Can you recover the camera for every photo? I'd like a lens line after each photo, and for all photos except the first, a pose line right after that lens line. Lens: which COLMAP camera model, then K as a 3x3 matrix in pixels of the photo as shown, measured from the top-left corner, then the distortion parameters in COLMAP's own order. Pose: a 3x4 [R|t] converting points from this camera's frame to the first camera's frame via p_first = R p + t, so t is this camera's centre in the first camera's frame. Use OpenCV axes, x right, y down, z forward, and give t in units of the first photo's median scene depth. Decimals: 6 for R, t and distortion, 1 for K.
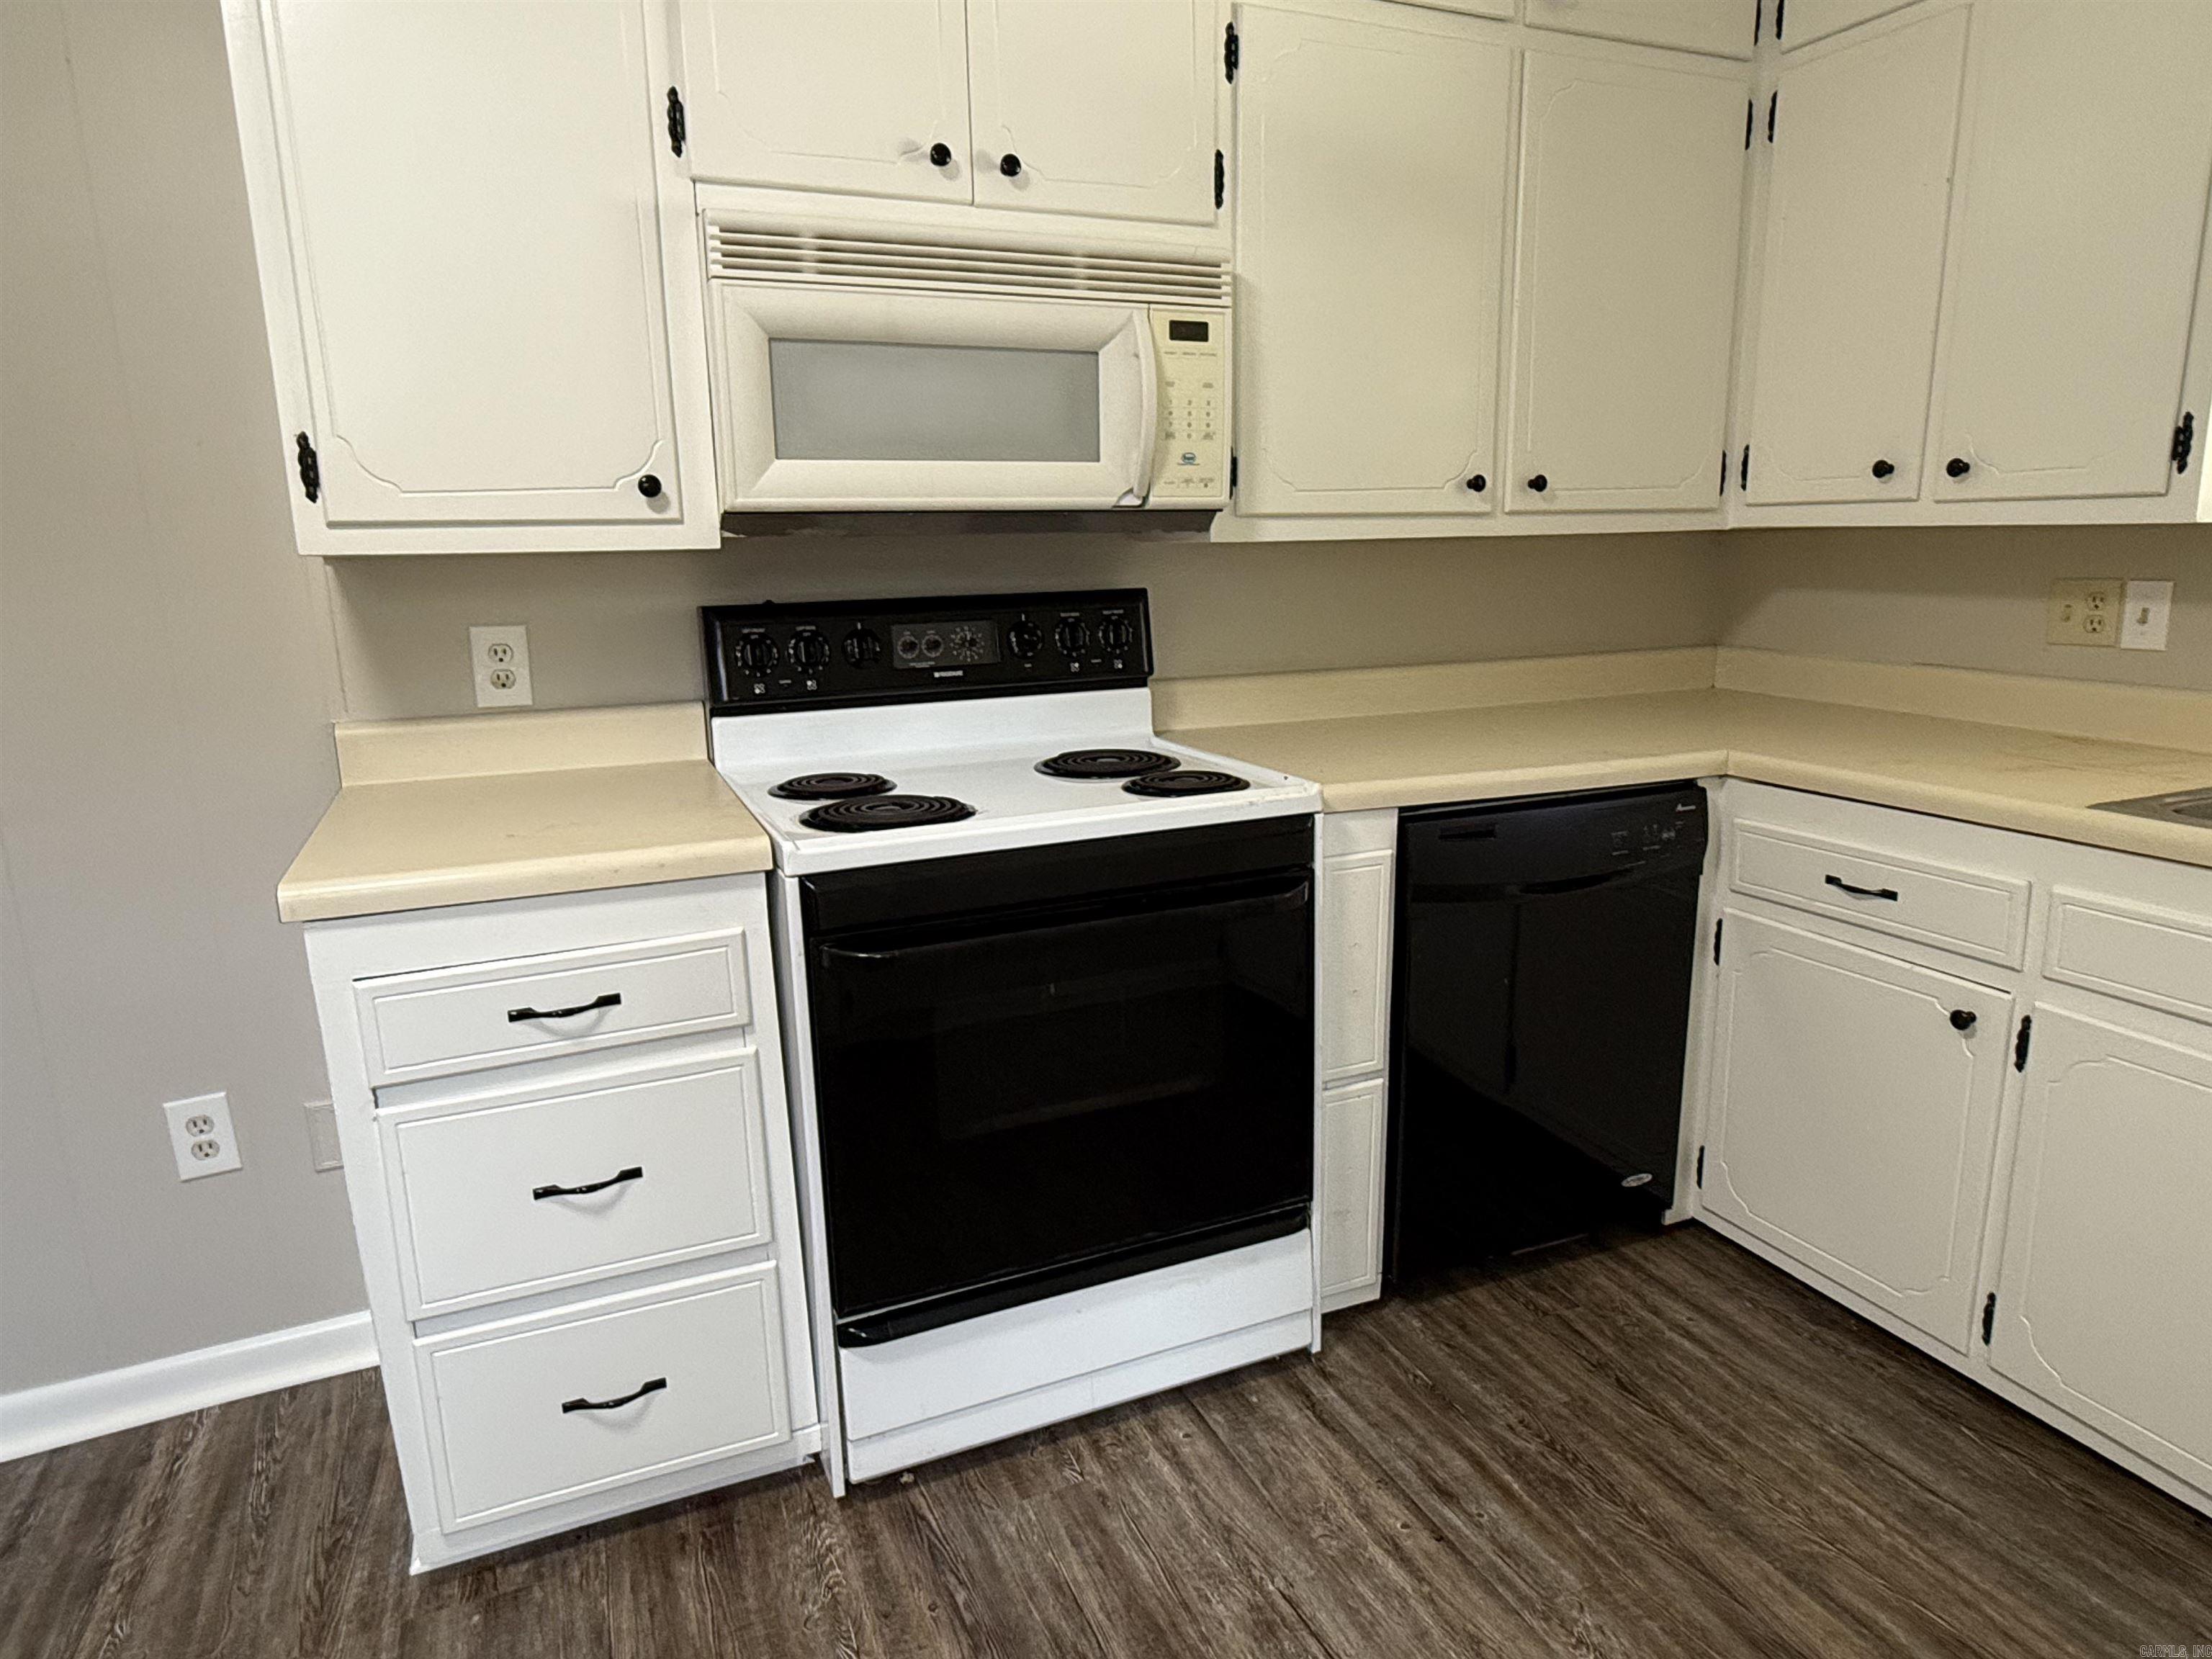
lens RADIAL K [[1354.9, 0, 1116.1], [0, 1354.9, 823.4], [0, 0, 1]] dist [-0.000638, 0.001434]
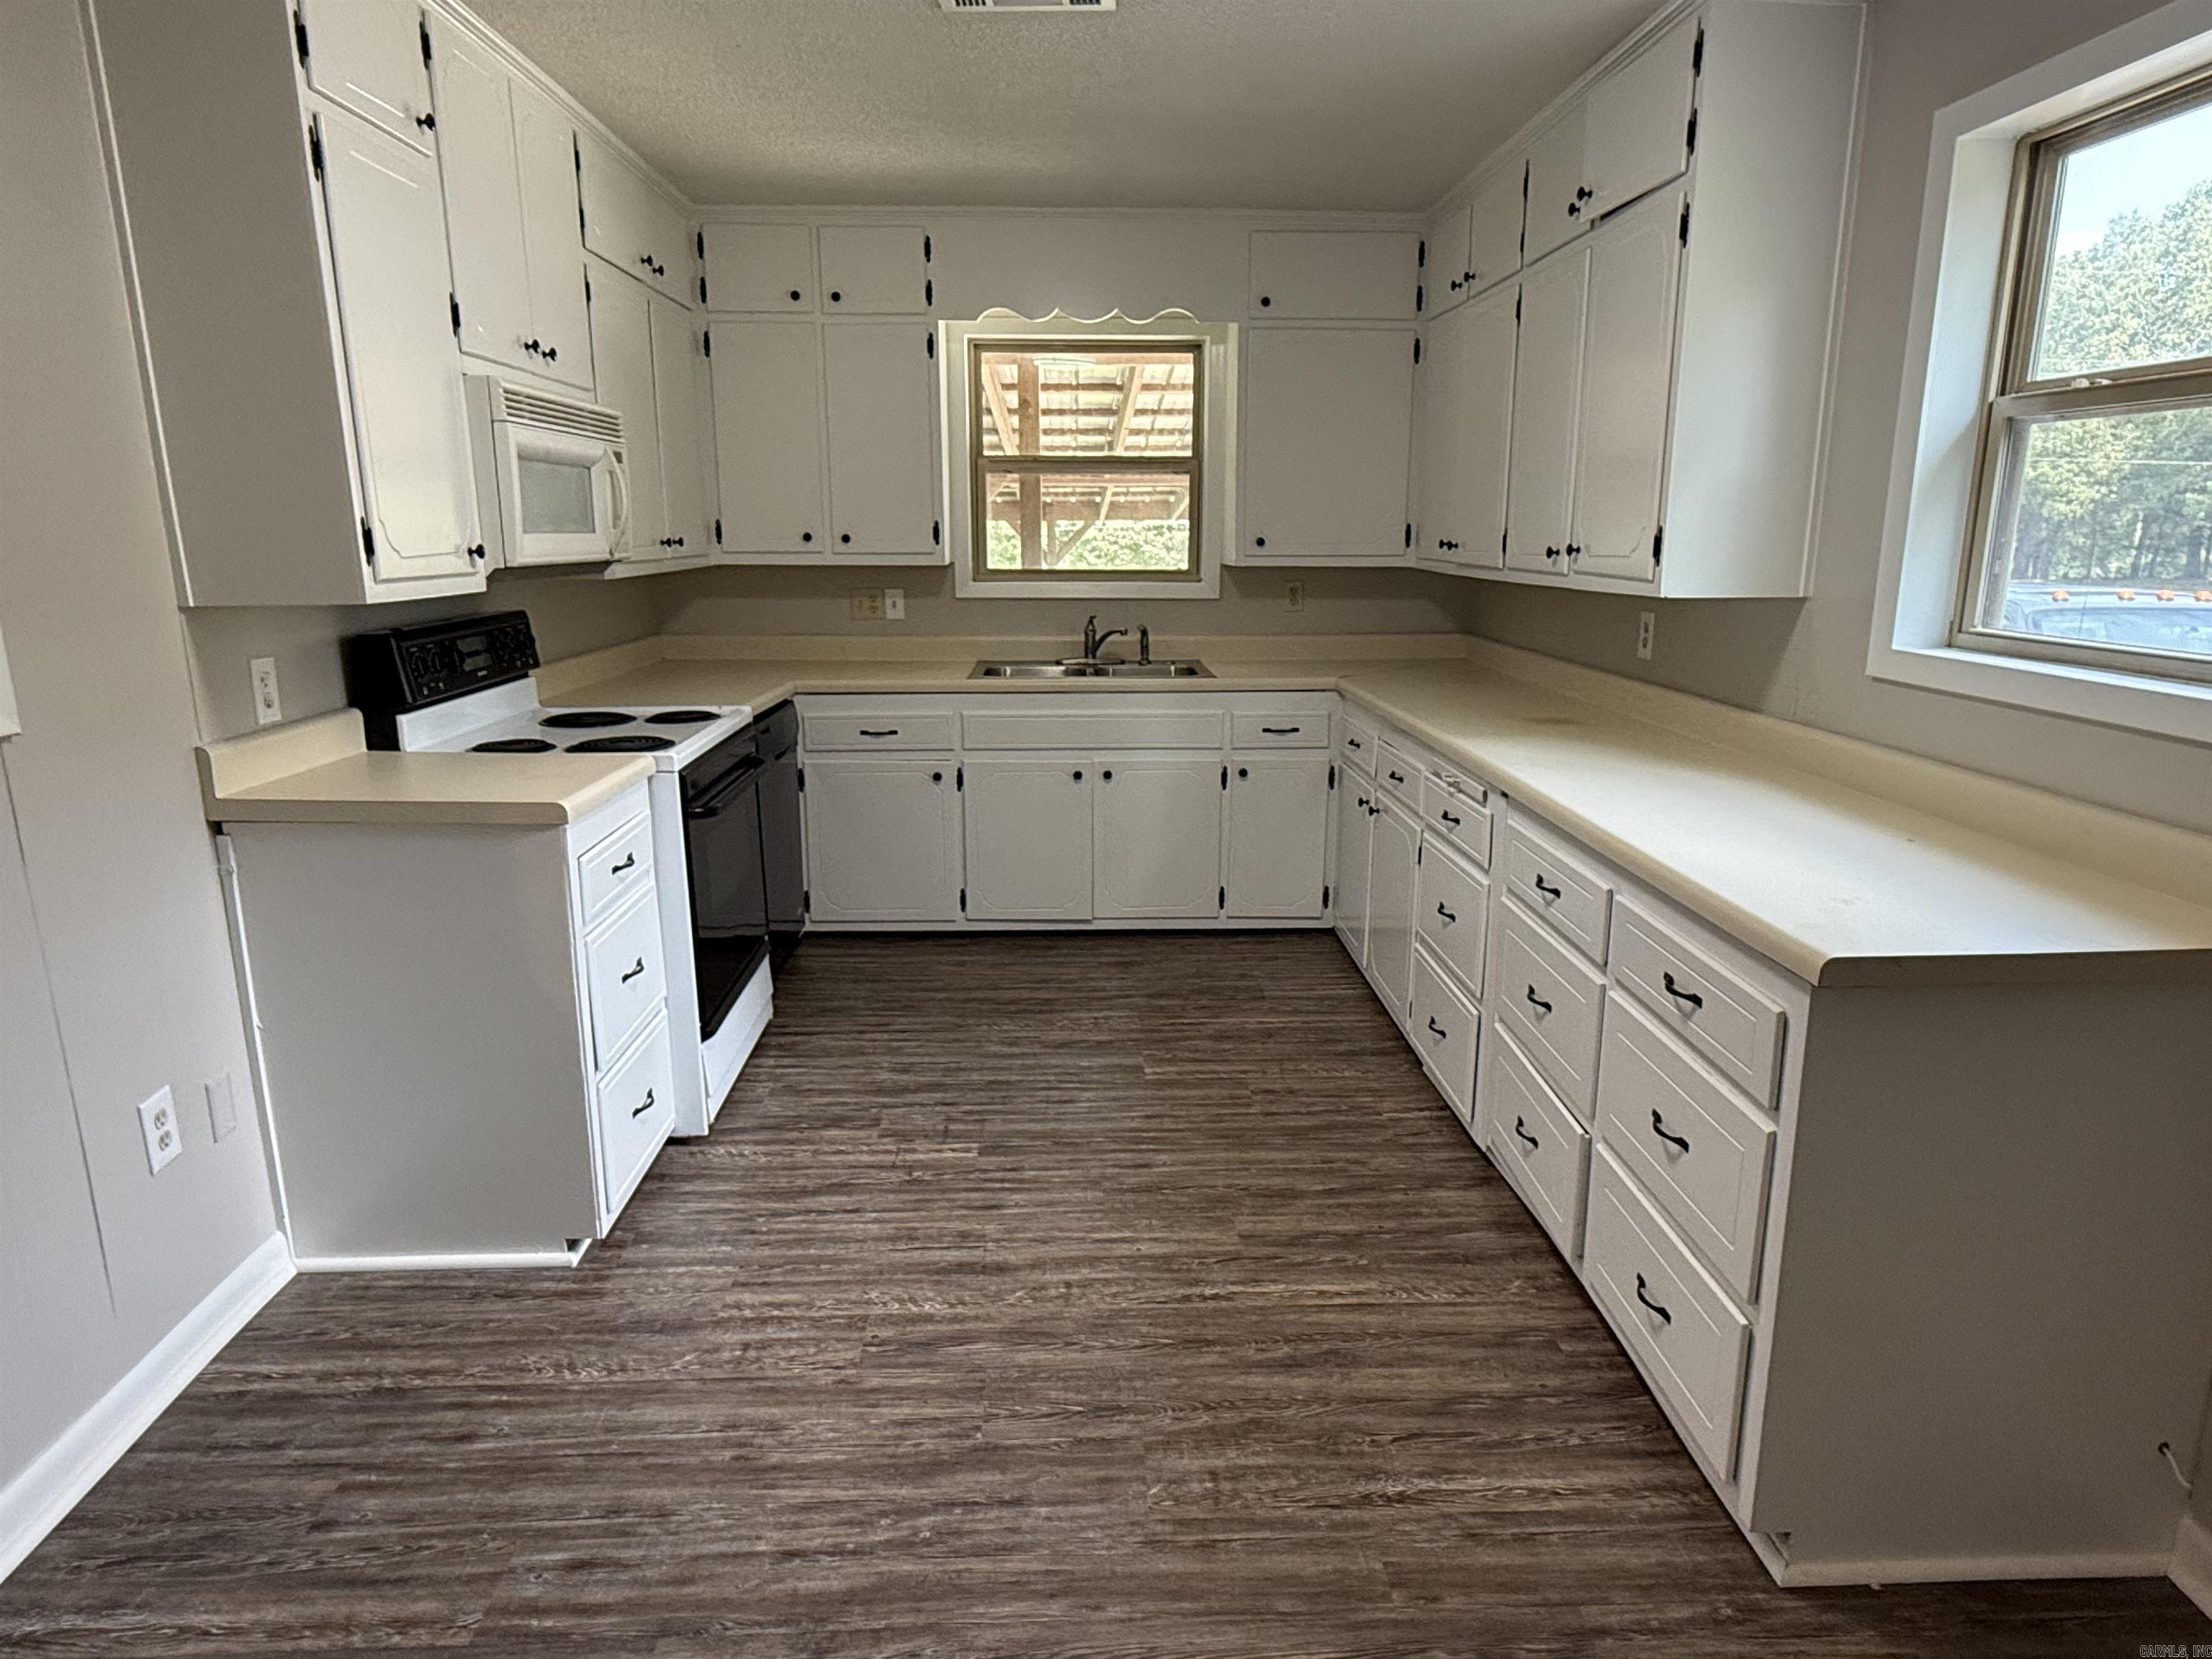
lens RADIAL K [[1354.9, 0, 1113.3], [0, 1354.9, 830.9], [0, 0, 1]] dist [-0.000638, 0.001434]
pose [[0.367519, -0.188393, 0.910735, -1.316514], [0.189165, 0.973940, 0.125132, 0.000406], [-0.910575, 0.126290, 0.393578, -0.177904]]
